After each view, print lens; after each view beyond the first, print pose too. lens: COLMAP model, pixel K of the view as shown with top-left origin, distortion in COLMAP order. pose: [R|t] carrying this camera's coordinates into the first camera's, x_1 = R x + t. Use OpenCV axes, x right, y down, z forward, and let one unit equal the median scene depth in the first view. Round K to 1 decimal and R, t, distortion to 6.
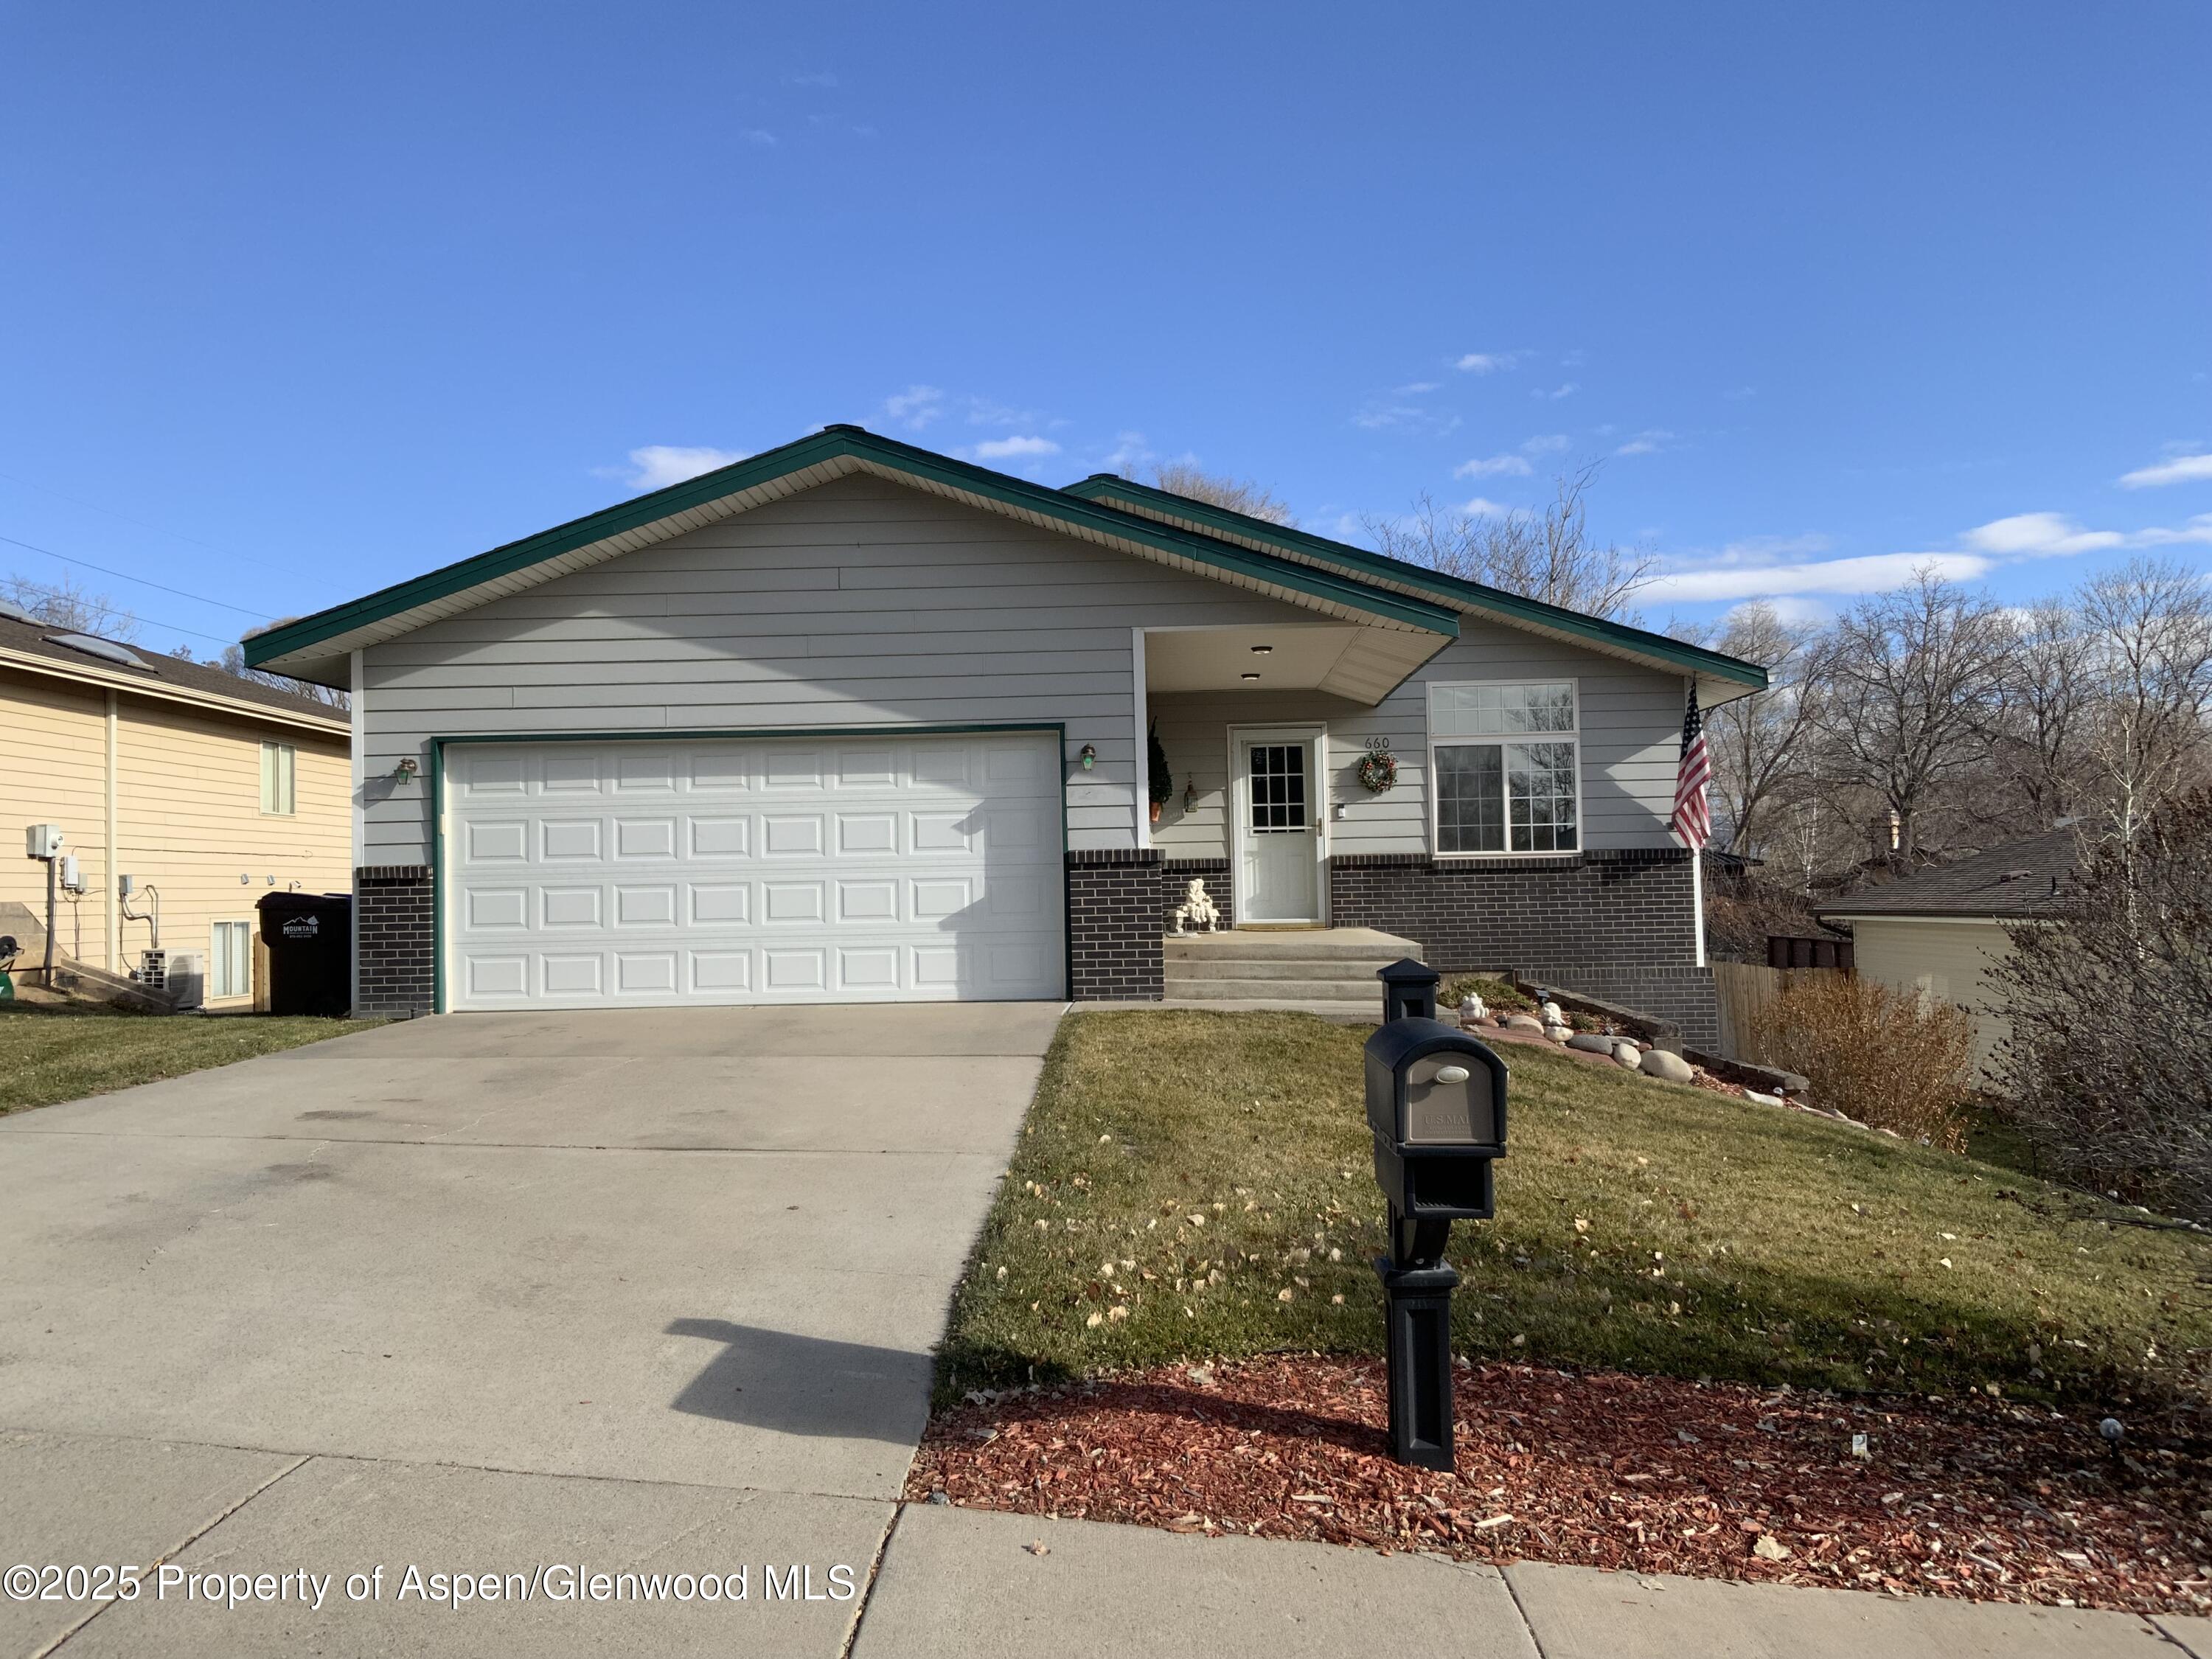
lens RADIAL K [[1870.3, 0, 1106.2], [0, 1870.3, 845.0], [0, 0, 1]] dist [0.056065, -0.002003]
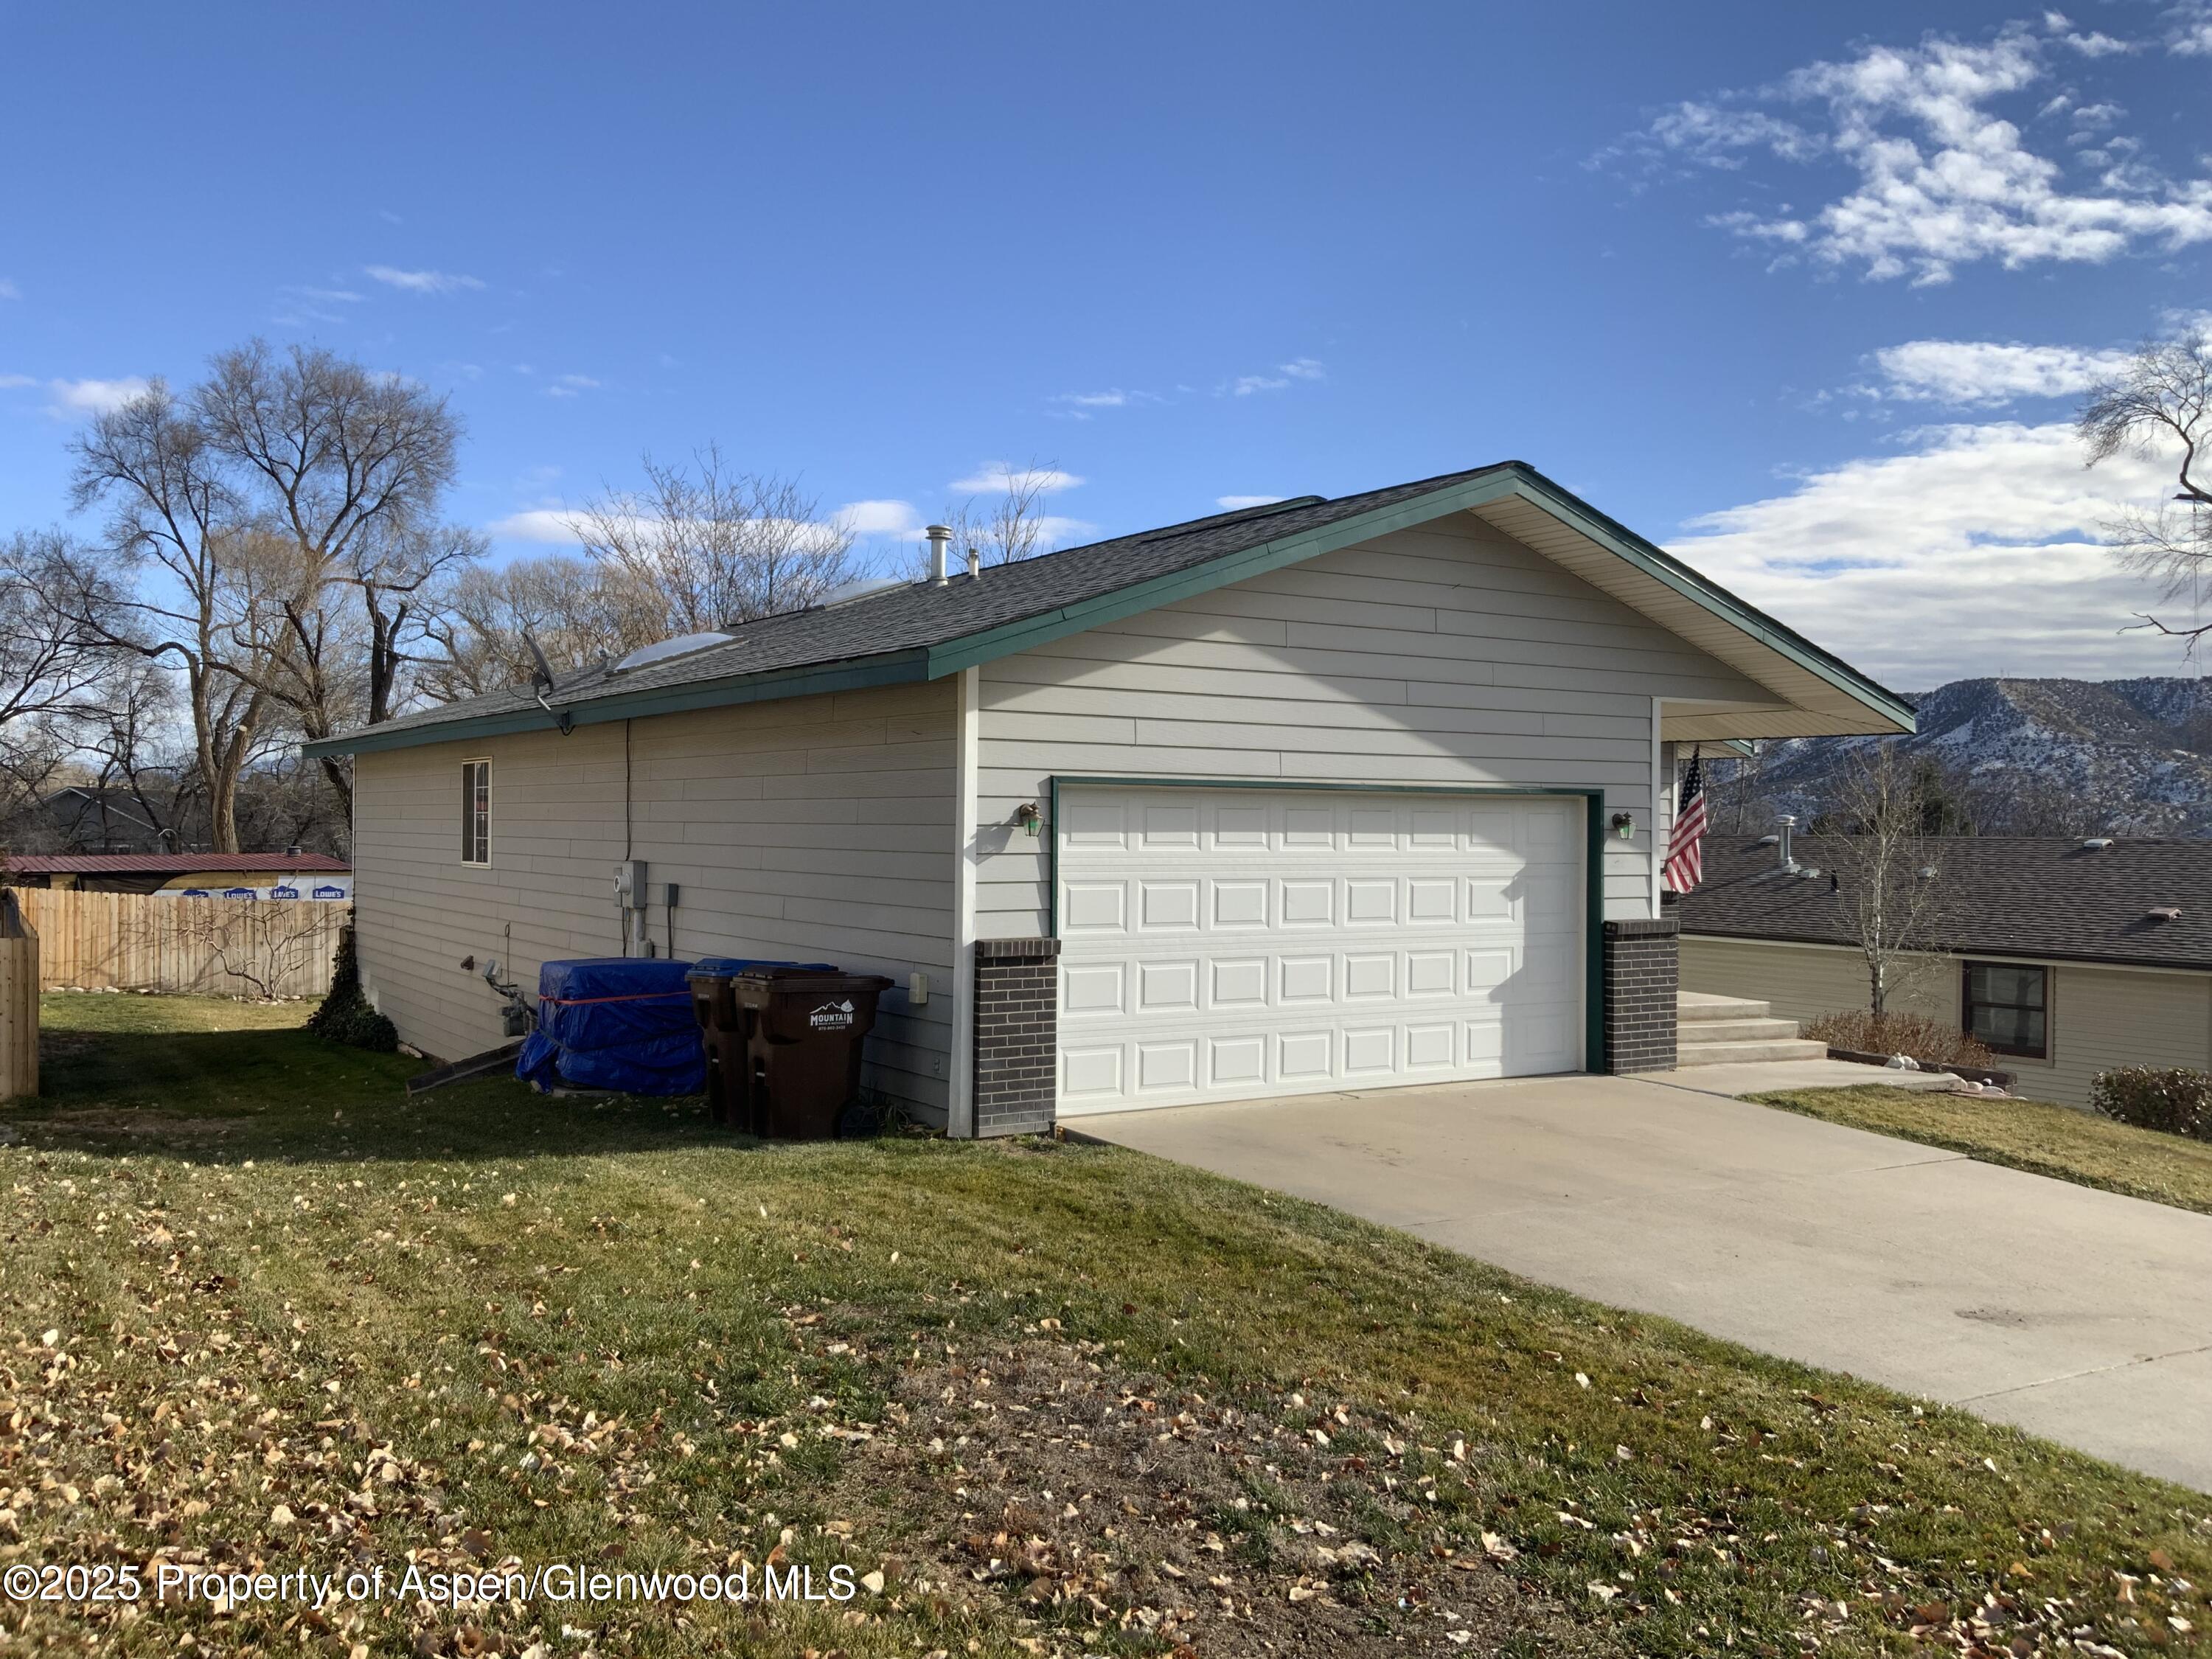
lens RADIAL K [[1870.3, 0, 1094.5], [0, 1870.3, 812.0], [0, 0, 1]] dist [0.056065, -0.002003]
pose [[0.827857, 0.031163, 0.560073, -0.618486], [-0.036937, 0.999317, -0.001005, -0.033169], [-0.559722, -0.019856, 0.828443, 0.263815]]
